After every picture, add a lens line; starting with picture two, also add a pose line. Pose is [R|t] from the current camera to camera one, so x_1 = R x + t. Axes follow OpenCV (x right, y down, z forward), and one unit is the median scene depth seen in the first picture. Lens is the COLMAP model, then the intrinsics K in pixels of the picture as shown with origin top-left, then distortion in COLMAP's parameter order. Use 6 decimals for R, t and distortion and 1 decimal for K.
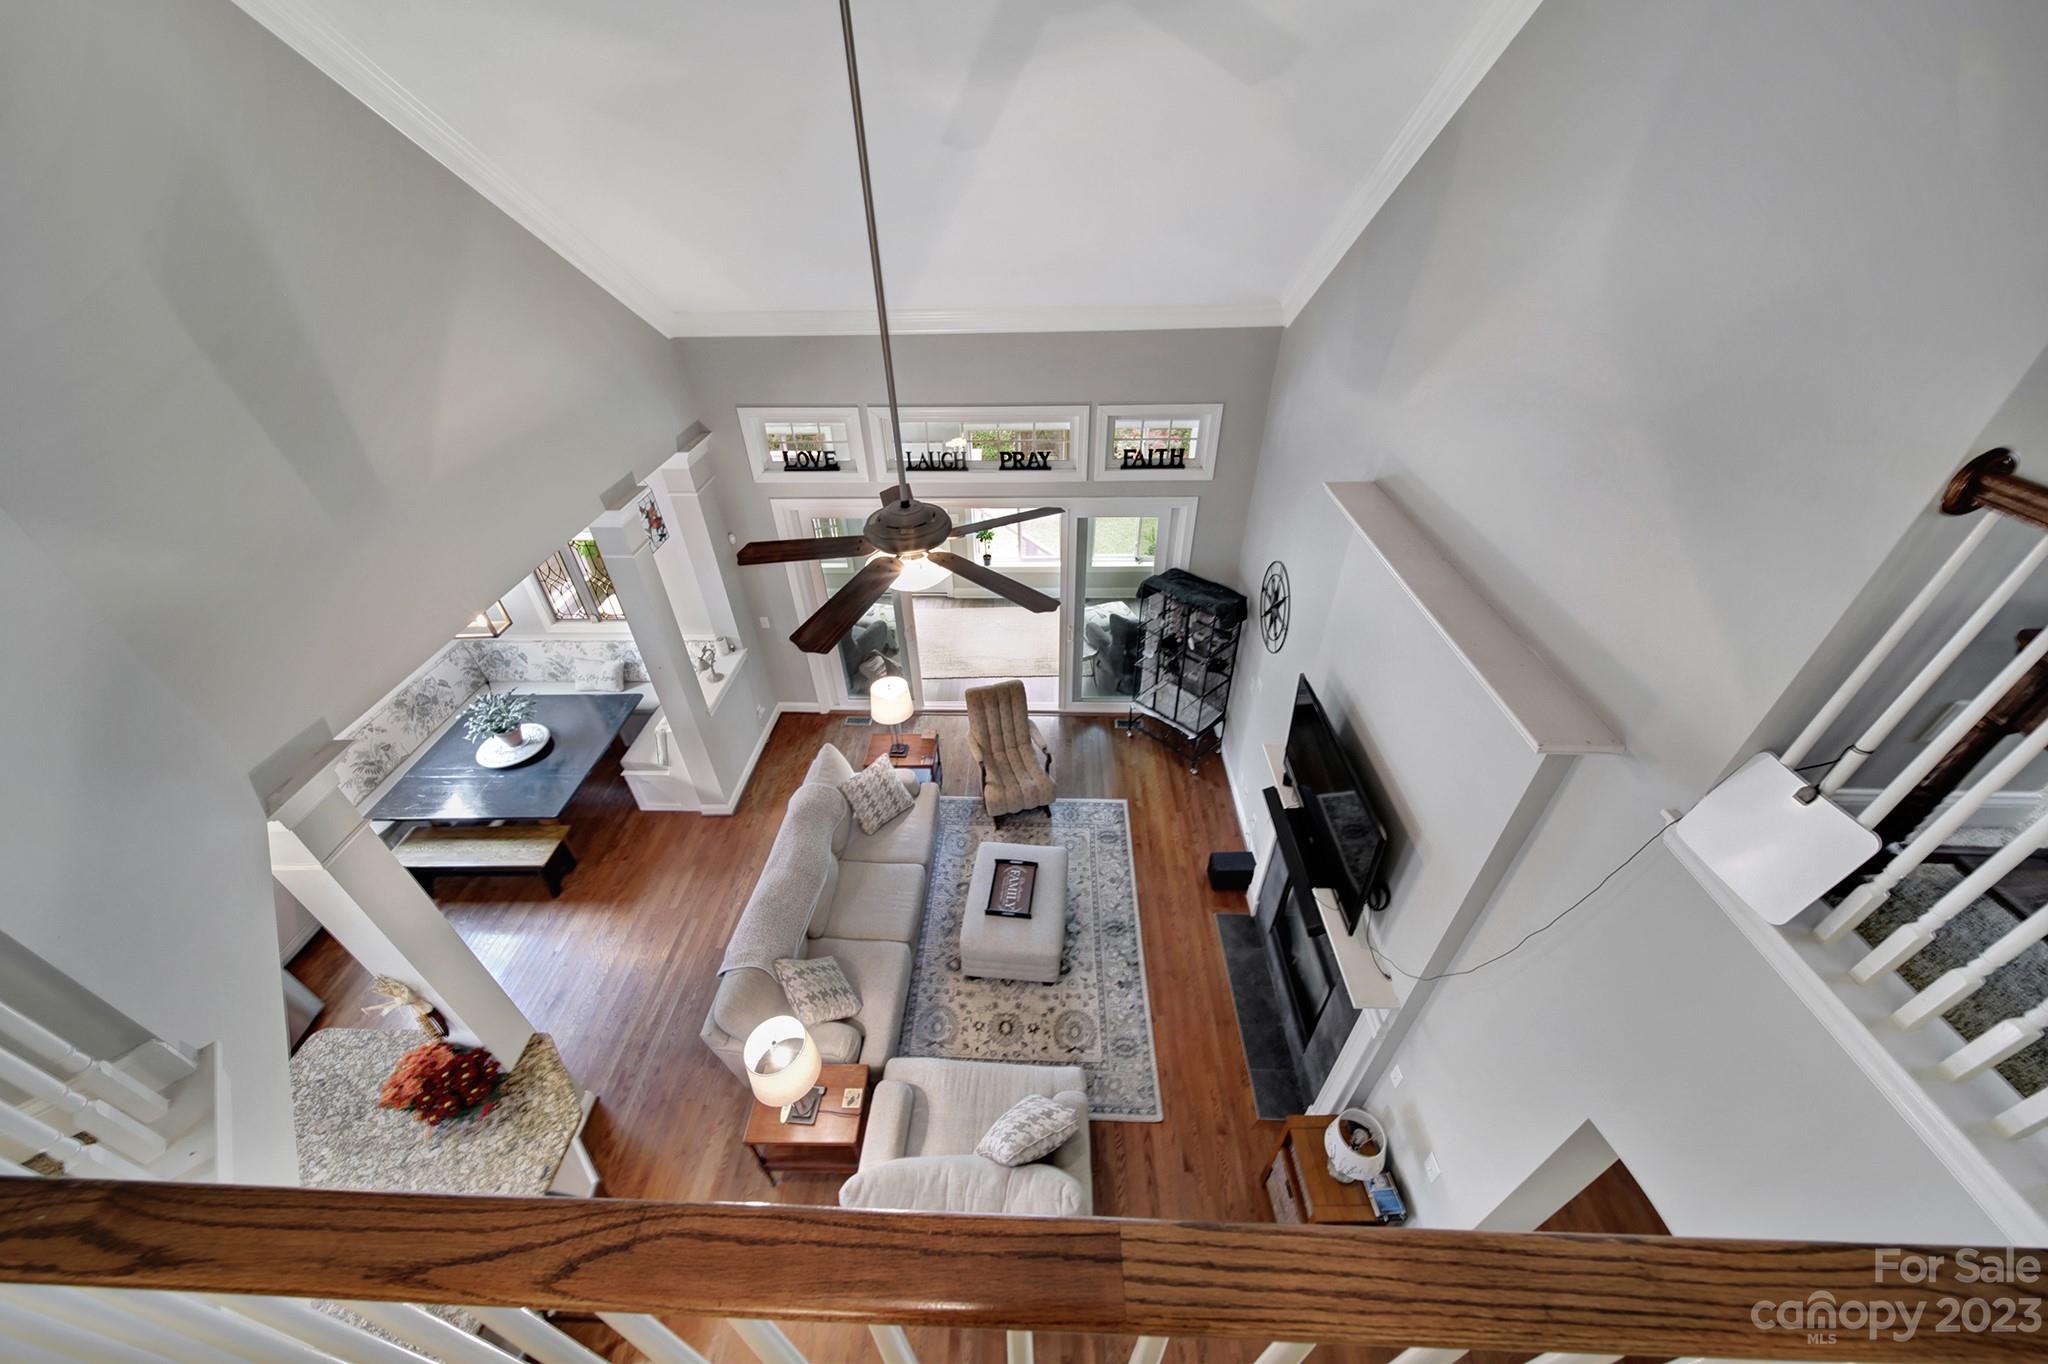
lens RADIAL K [[720.1, 0, 1016.1], [0, 720.1, 669.2], [0, 0, 1]] dist [0.001567, -0.001532]
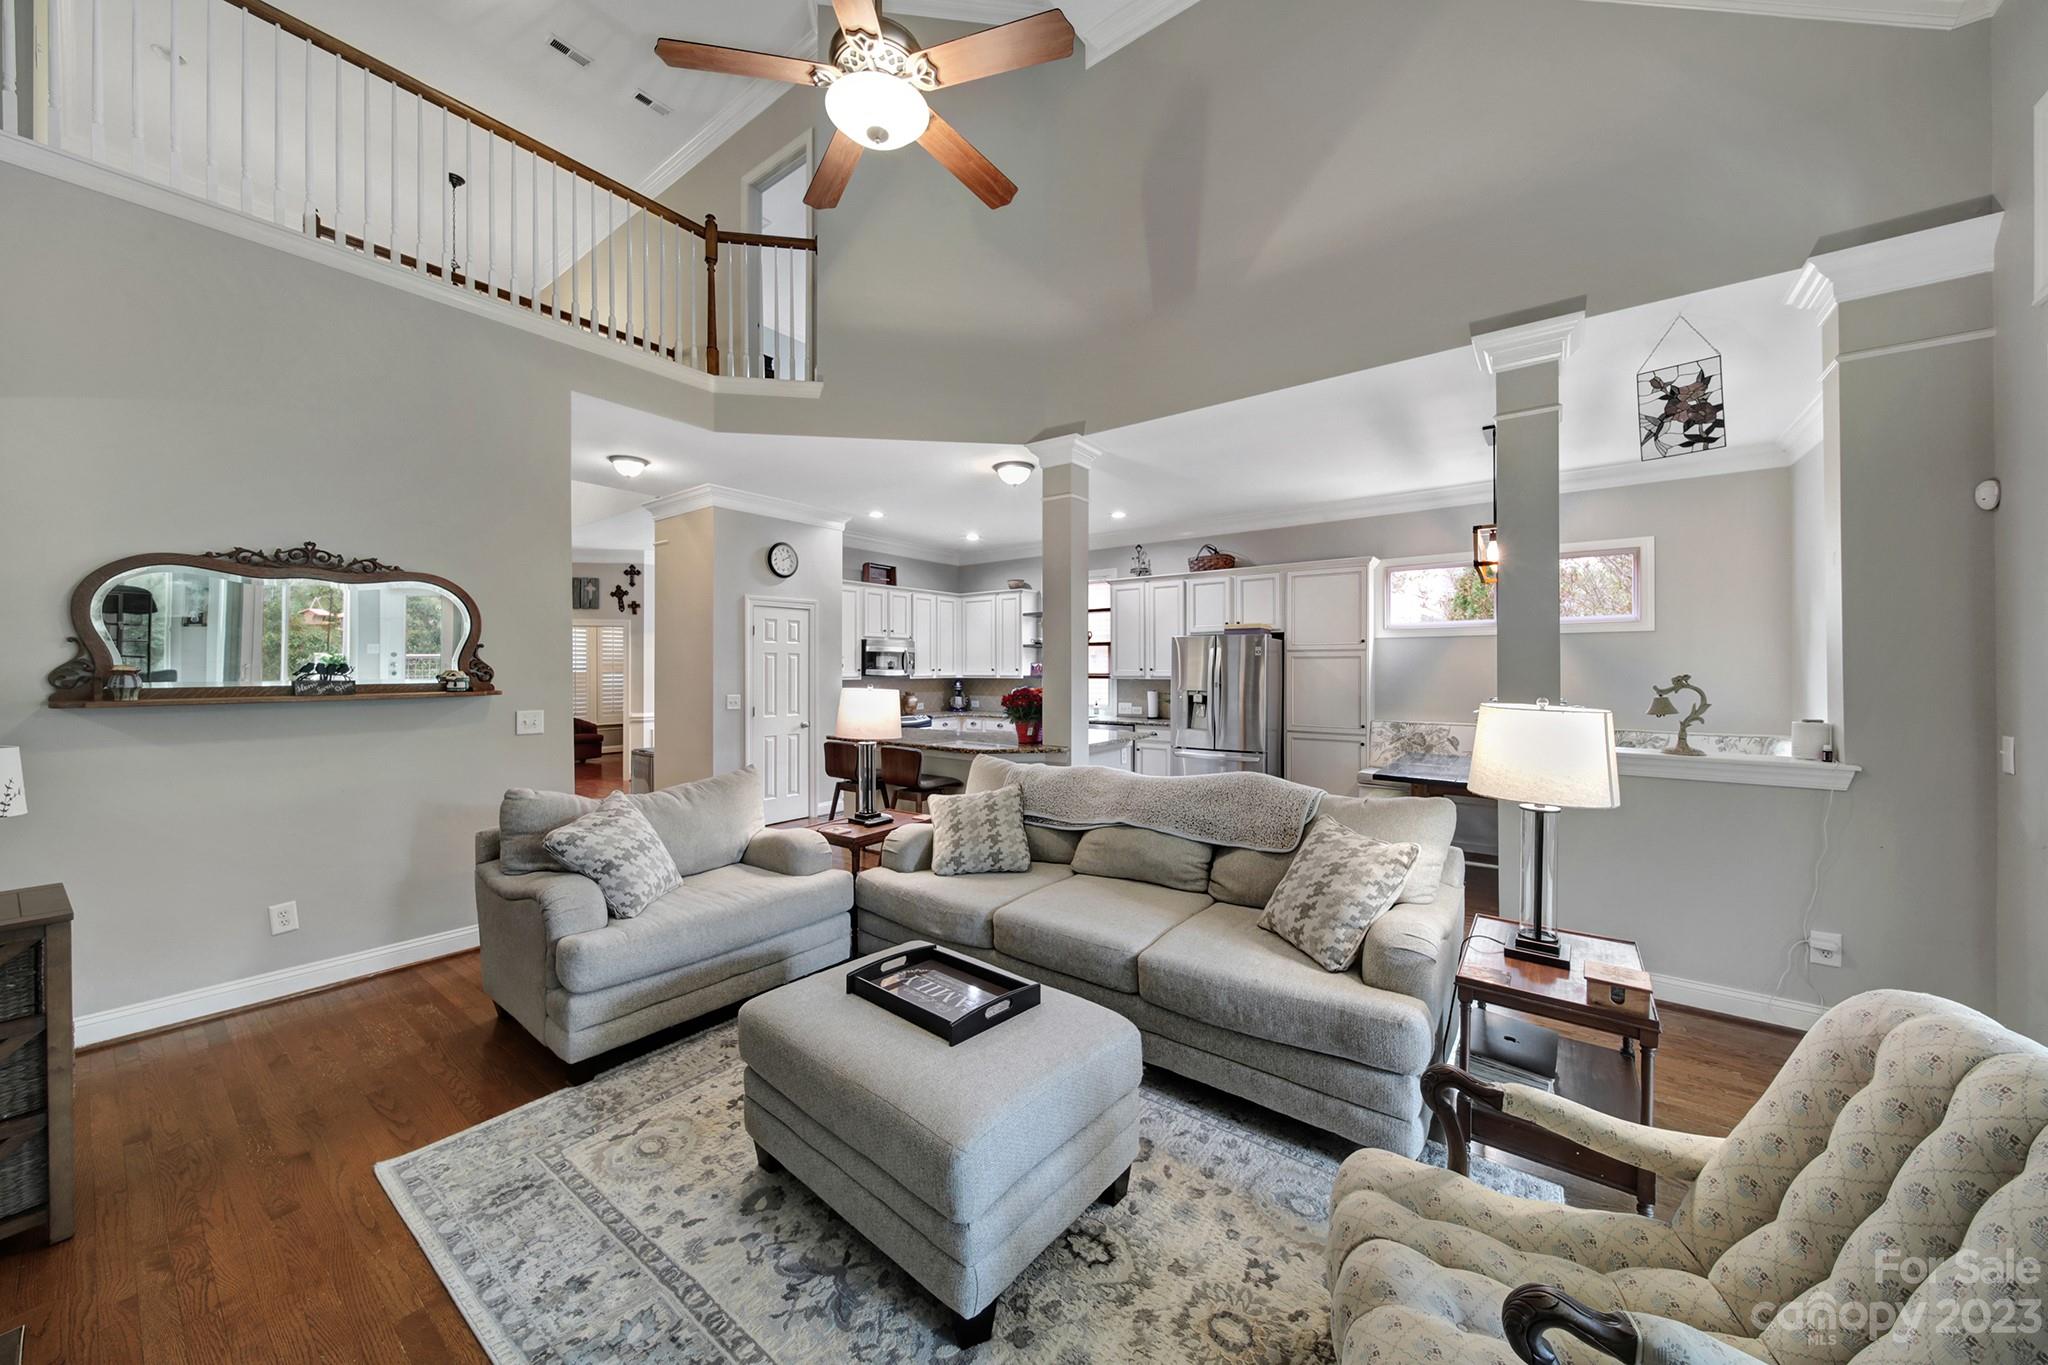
lens RADIAL K [[720.6, 0, 1019.2], [0, 720.6, 669.9], [0, 0, 1]] dist [0.000261, -0.001092]
pose [[-0.574620, 0.025192, -0.818032, 0.255081], [-0.471858, 0.806479, 0.356289, 0.005217], [0.668701, 0.590726, -0.451532, 0.988311]]
